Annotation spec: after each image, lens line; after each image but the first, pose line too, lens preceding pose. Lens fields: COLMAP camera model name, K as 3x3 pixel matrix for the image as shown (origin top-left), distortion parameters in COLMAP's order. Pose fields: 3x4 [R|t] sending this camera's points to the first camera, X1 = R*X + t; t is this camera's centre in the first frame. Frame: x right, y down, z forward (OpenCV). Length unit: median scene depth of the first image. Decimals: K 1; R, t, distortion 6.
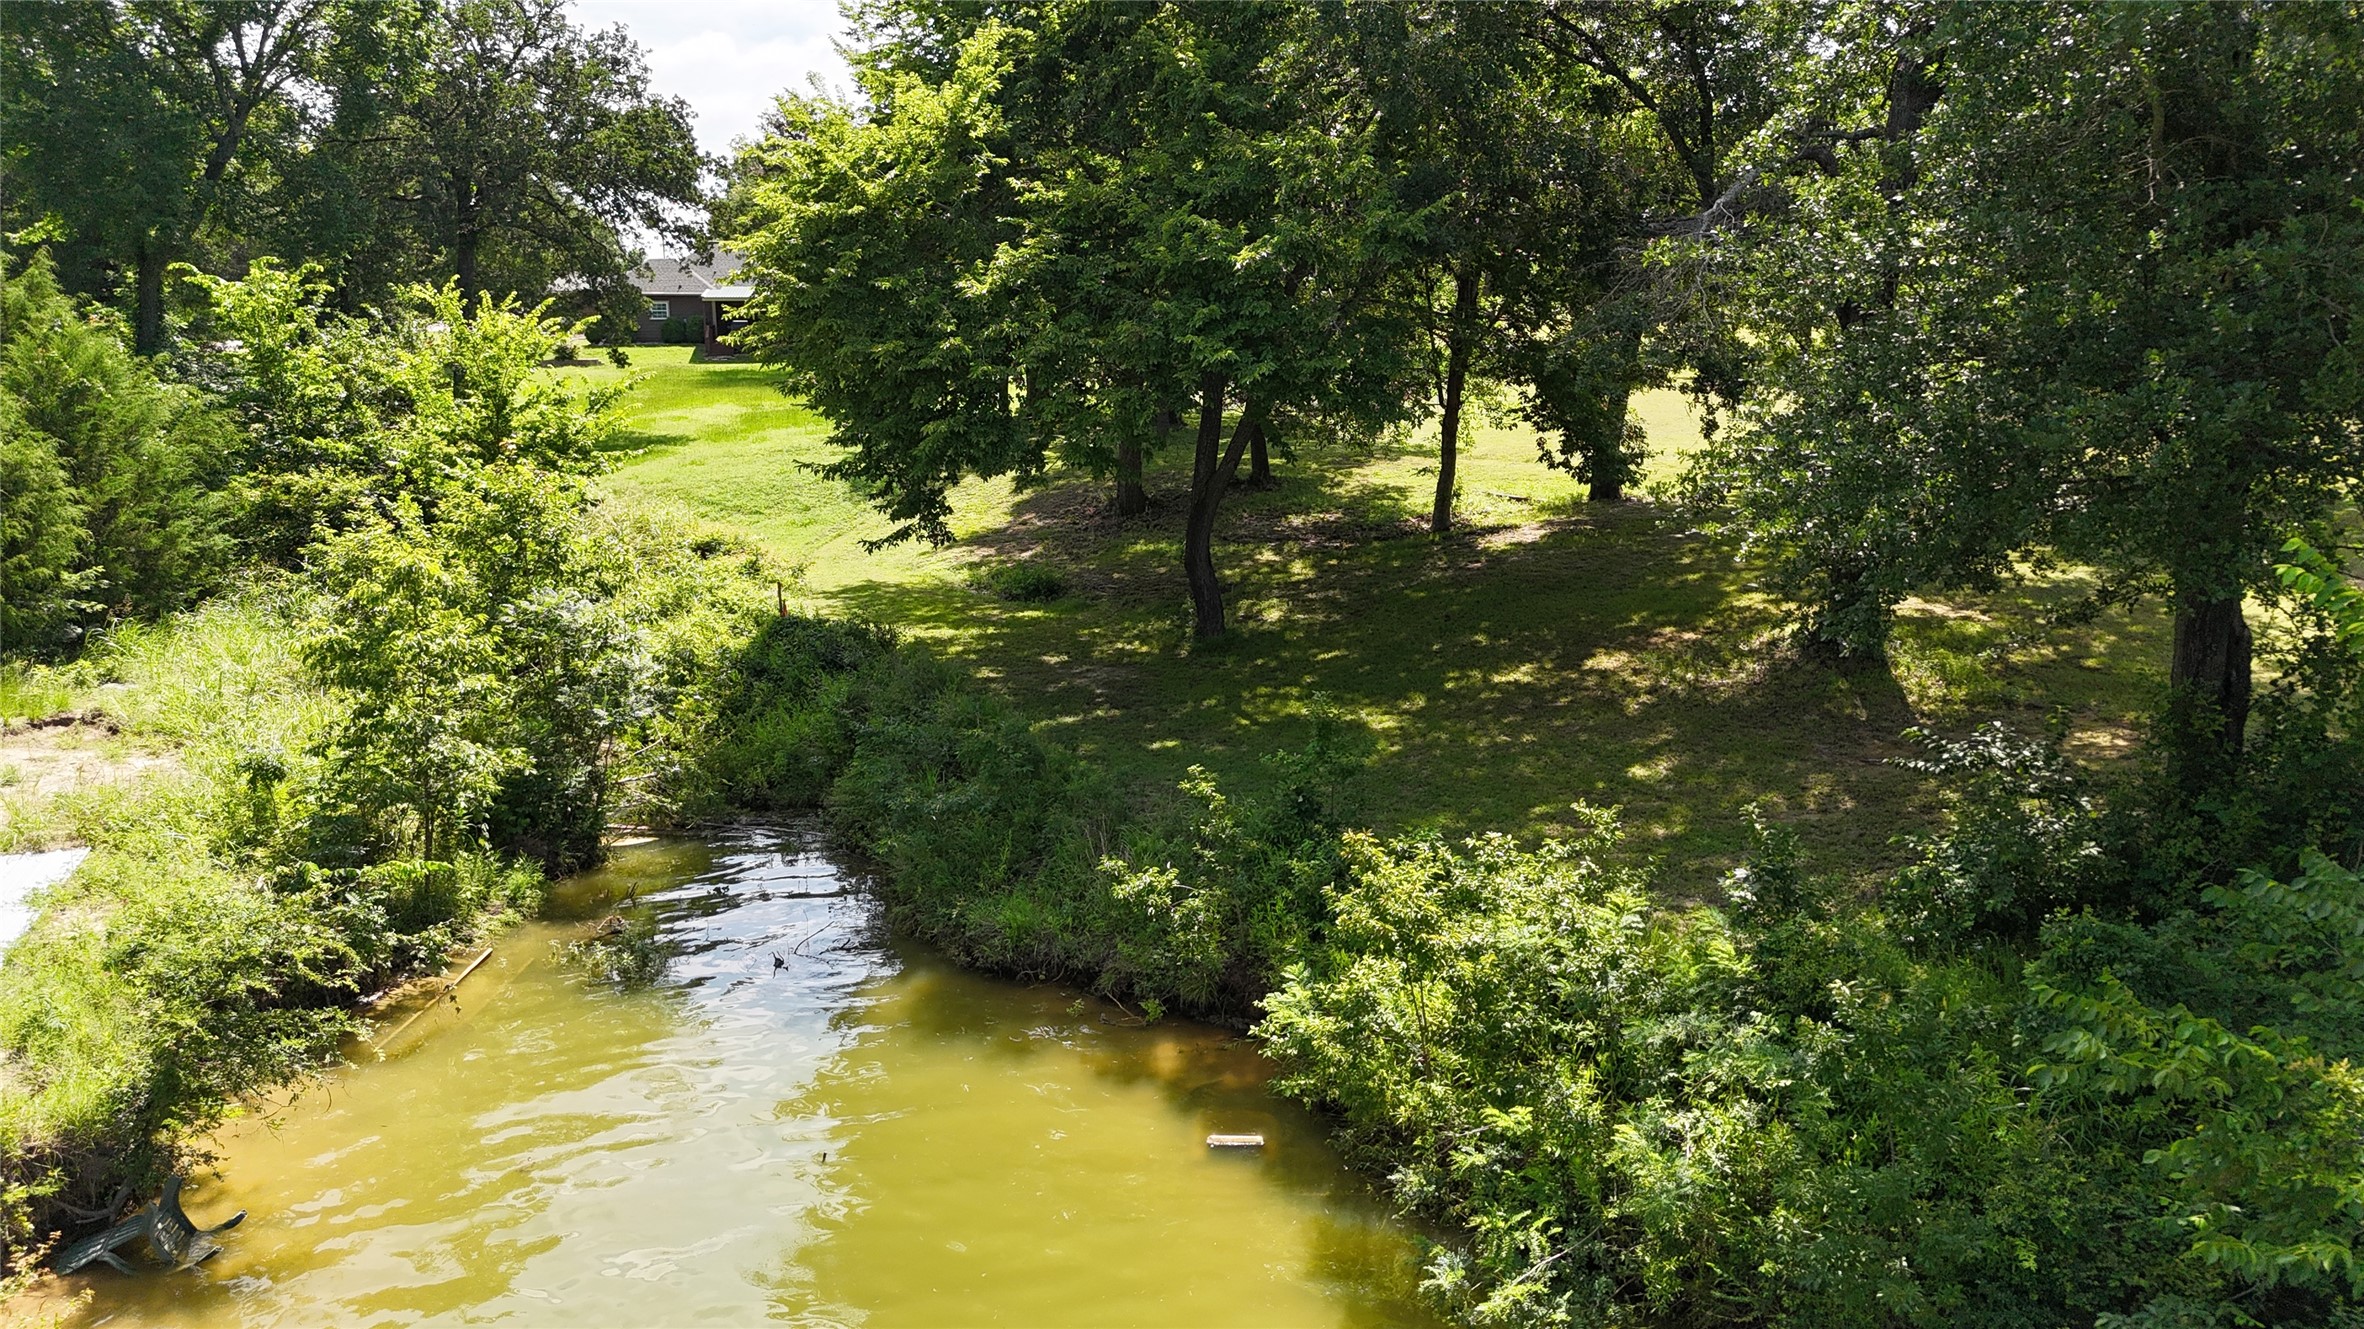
lens RADIAL K [[1741.6, 0, 1182.0], [0, 1741.6, 664.5], [0, 0, 1]] dist [0.059645, -0.048716]
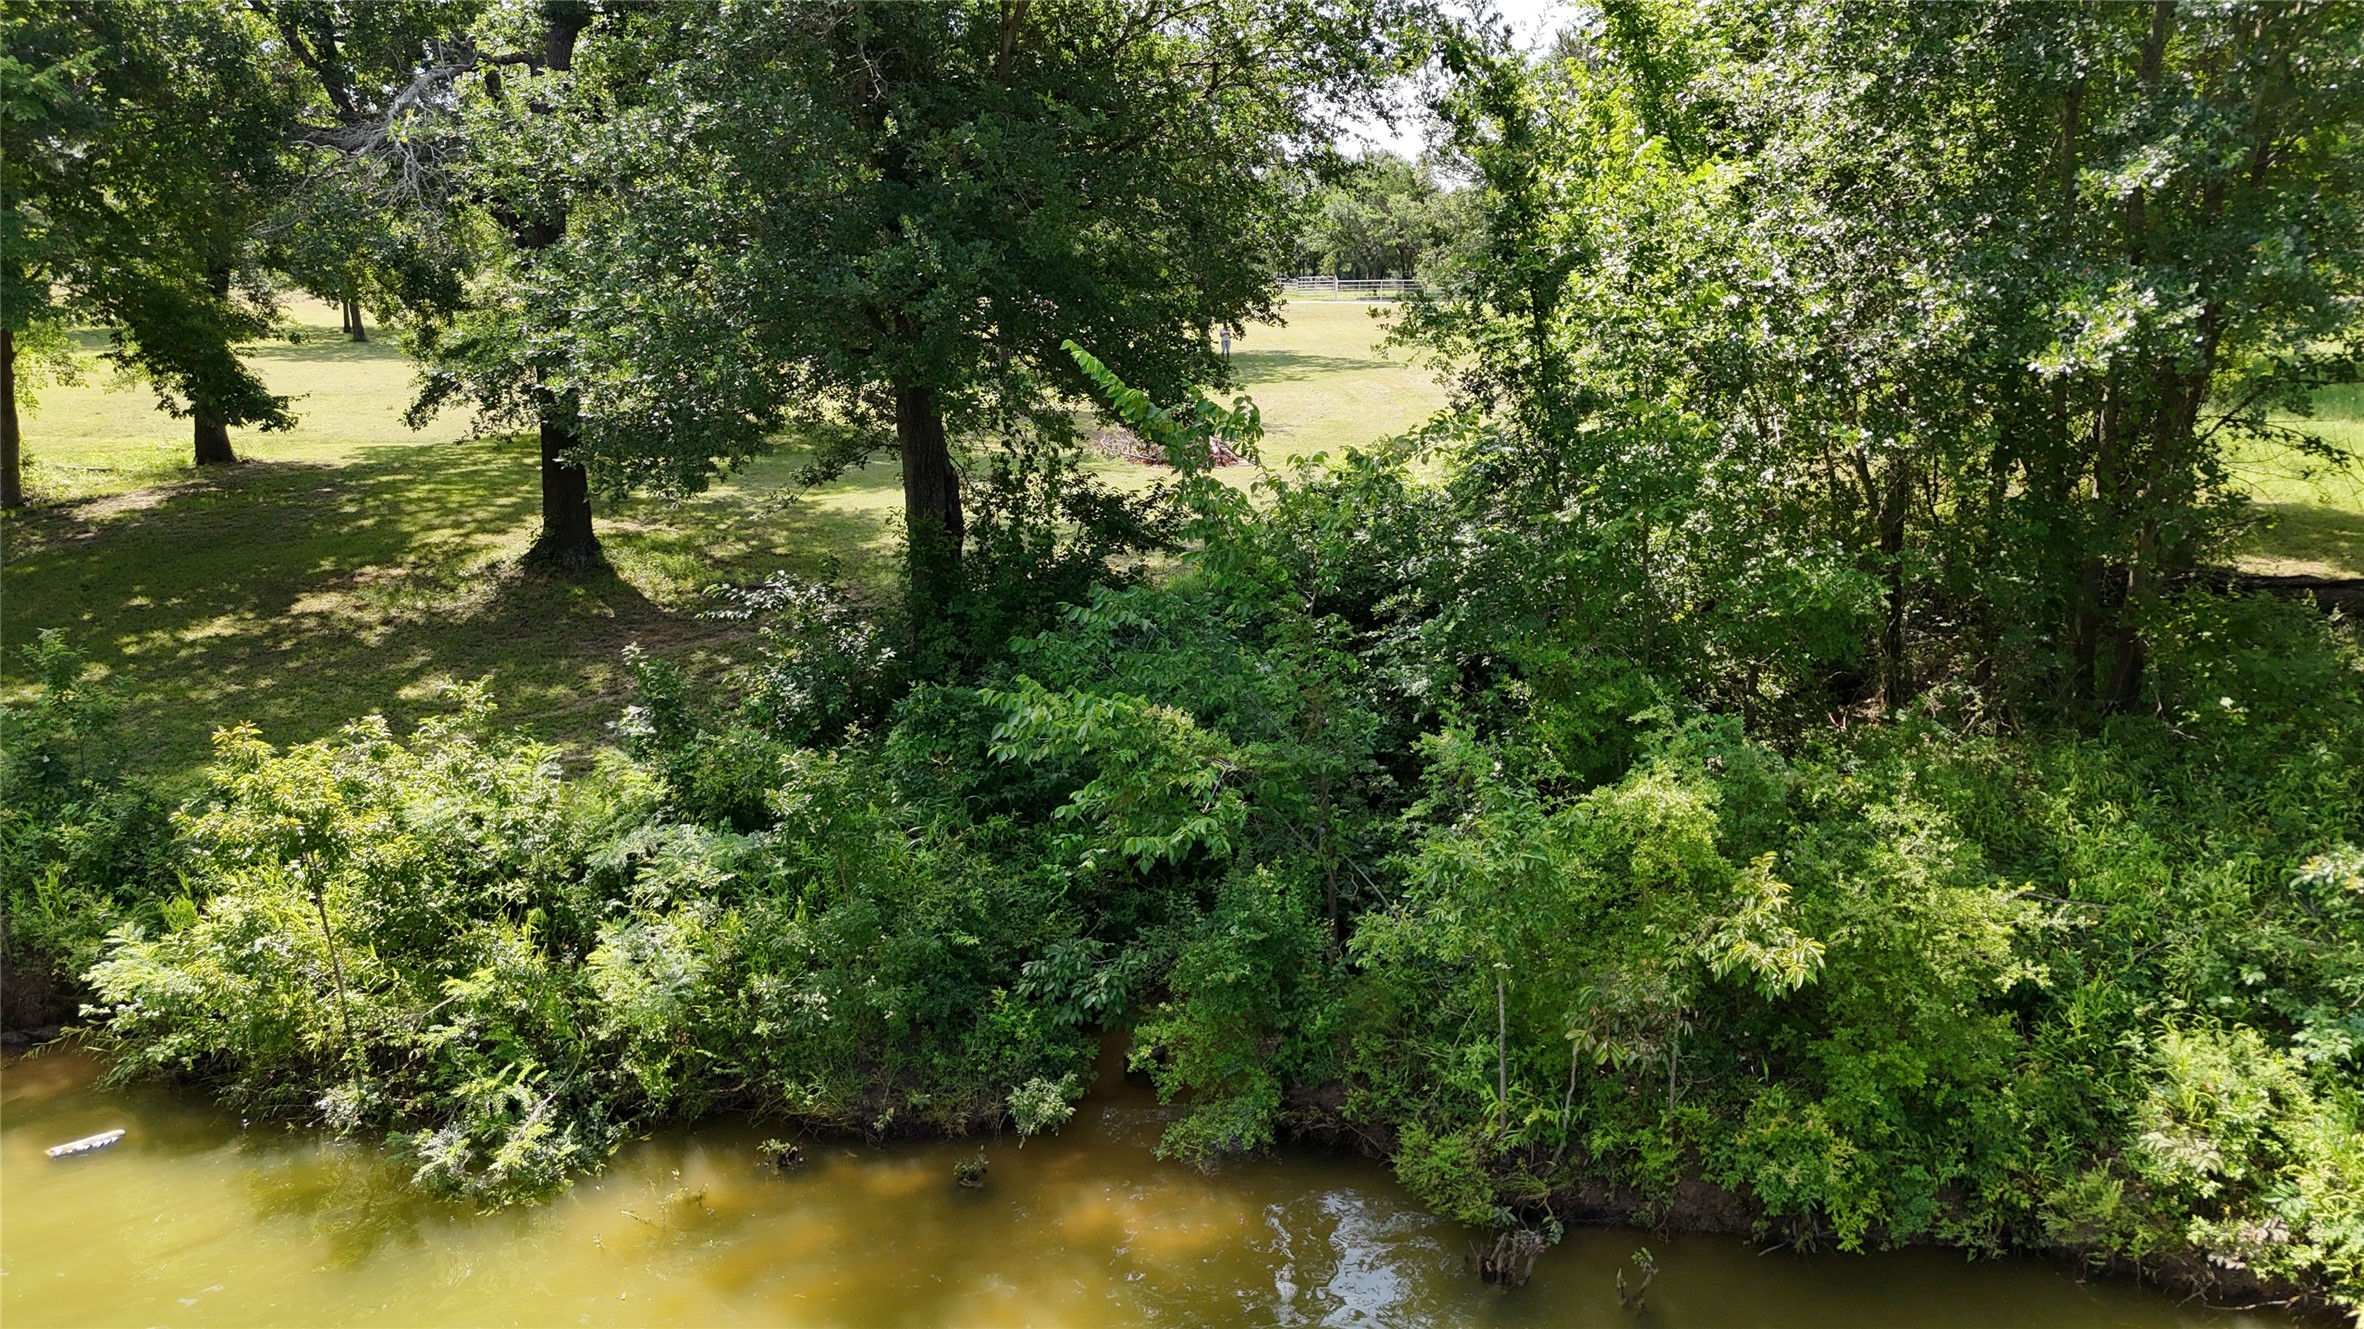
lens RADIAL K [[1705.7, 0, 1224.4], [0, 1705.7, 649.1], [0, 0, 1]] dist [0.057970, -0.053253]
pose [[0.685063, -0.132758, 0.716285, -0.096791], [0.135416, 0.989324, 0.053849, 0.041619], [-0.715787, 0.060107, 0.695727, 0.013242]]
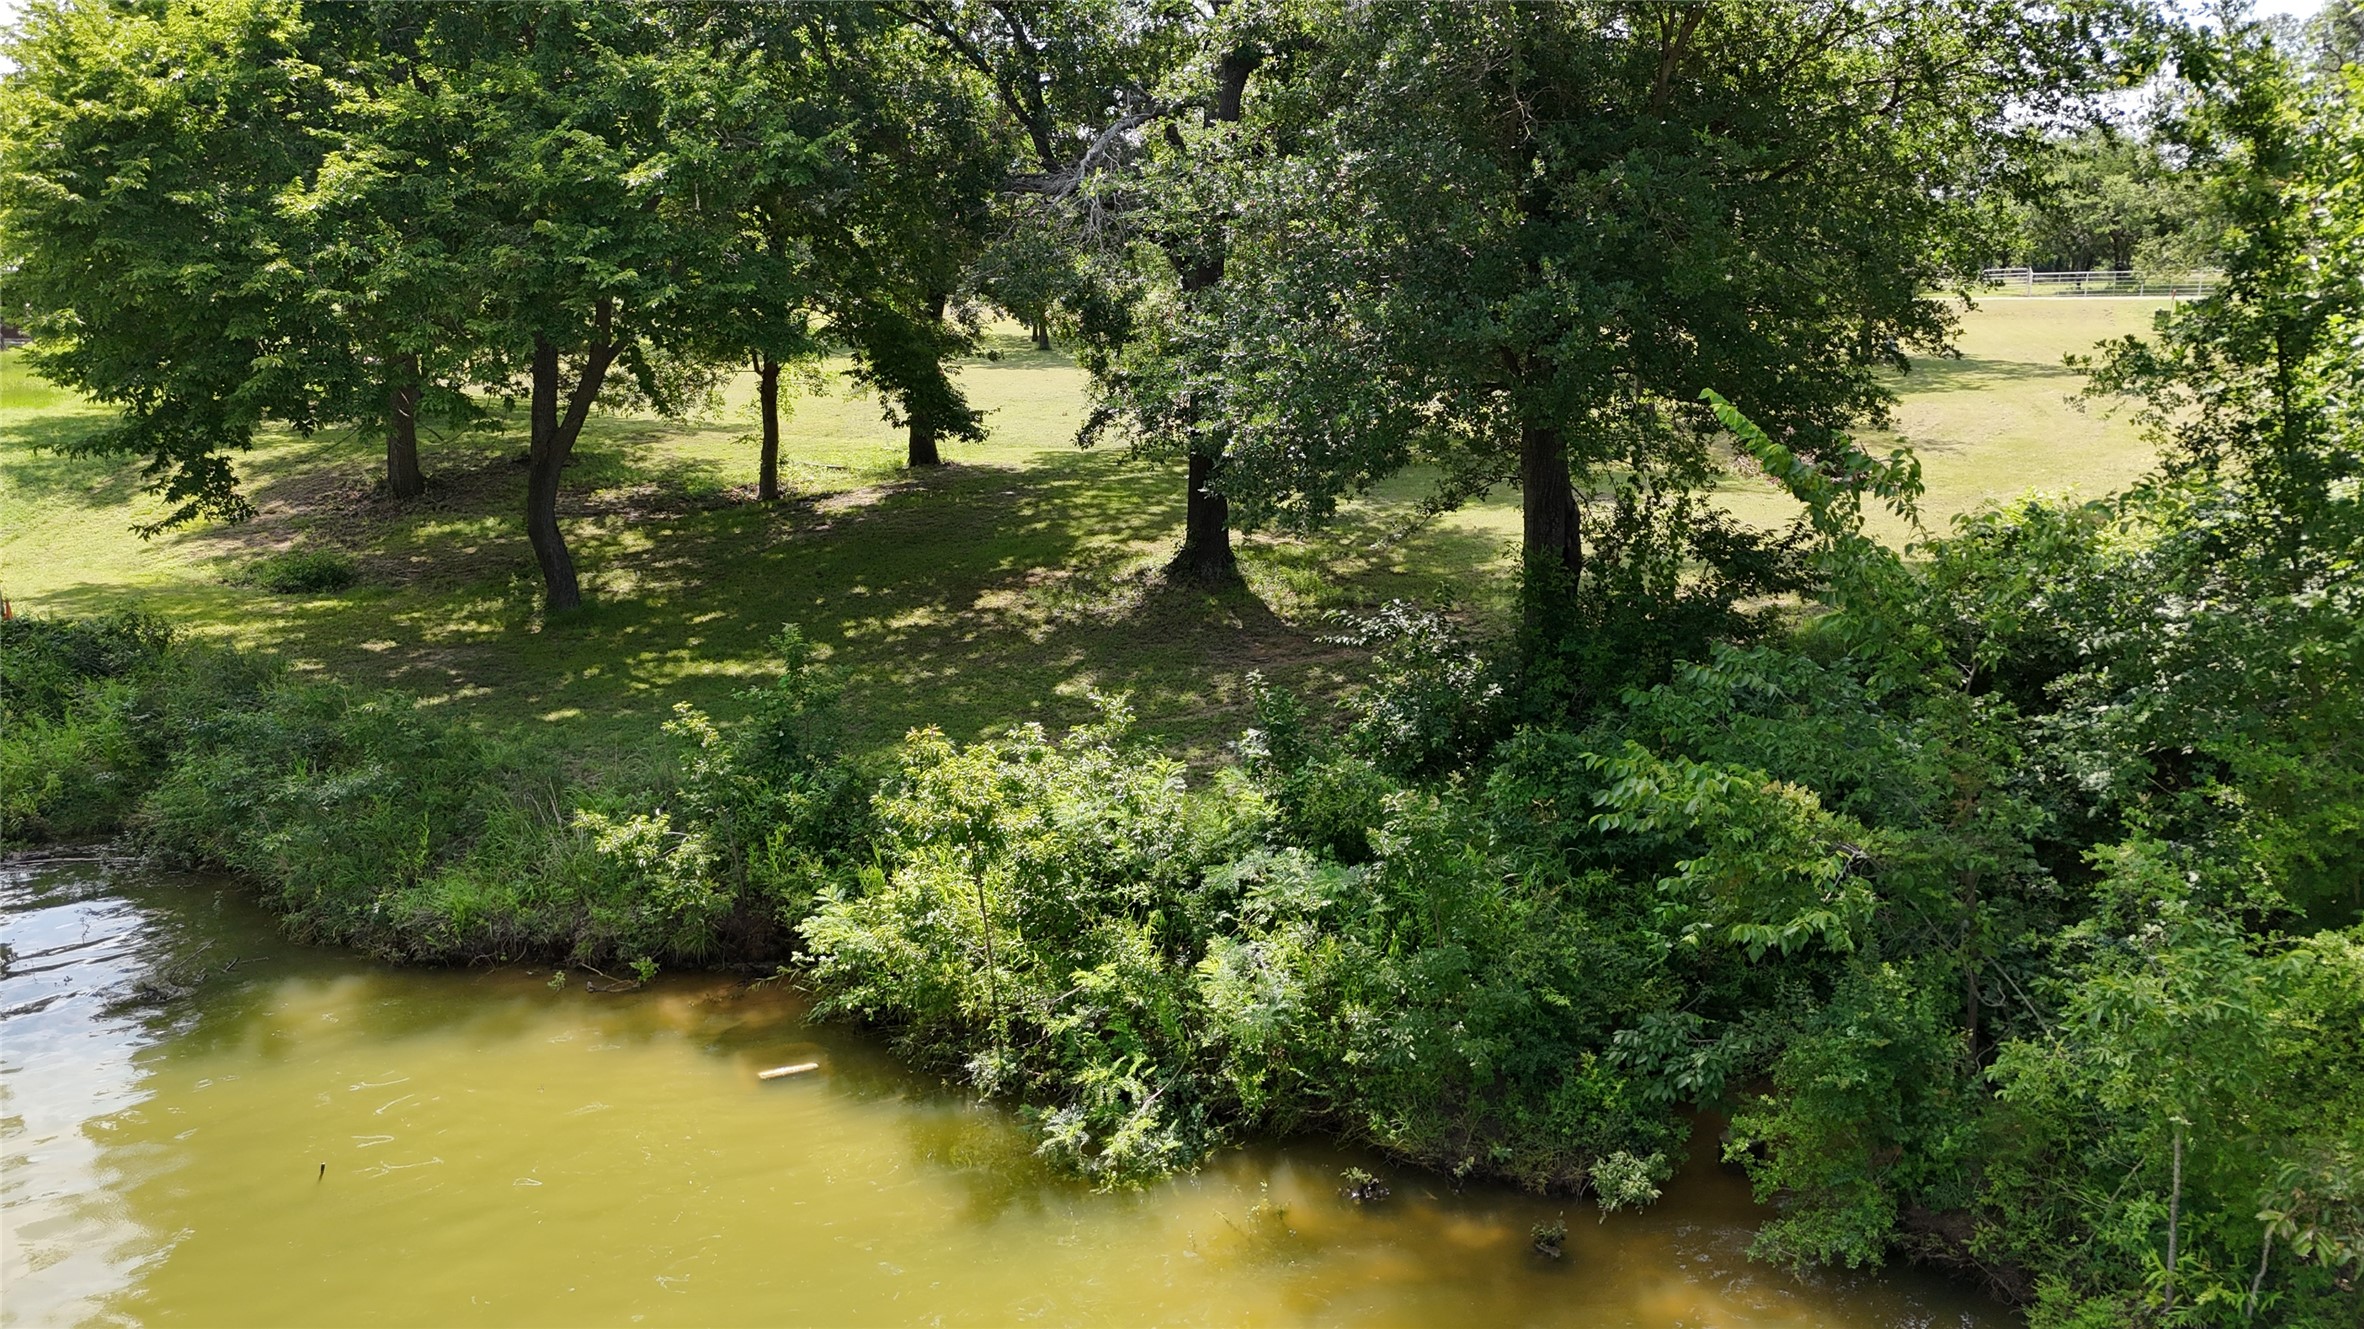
lens RADIAL K [[1731.8, 0, 1220.5], [0, 1731.8, 661.8], [0, 0, 1]] dist [0.090026, -0.119473]
pose [[0.897368, -0.081099, 0.433768, -0.095804], [0.081453, 0.996518, 0.017806, 0.029695], [-0.433701, 0.019353, 0.900849, 0.011709]]
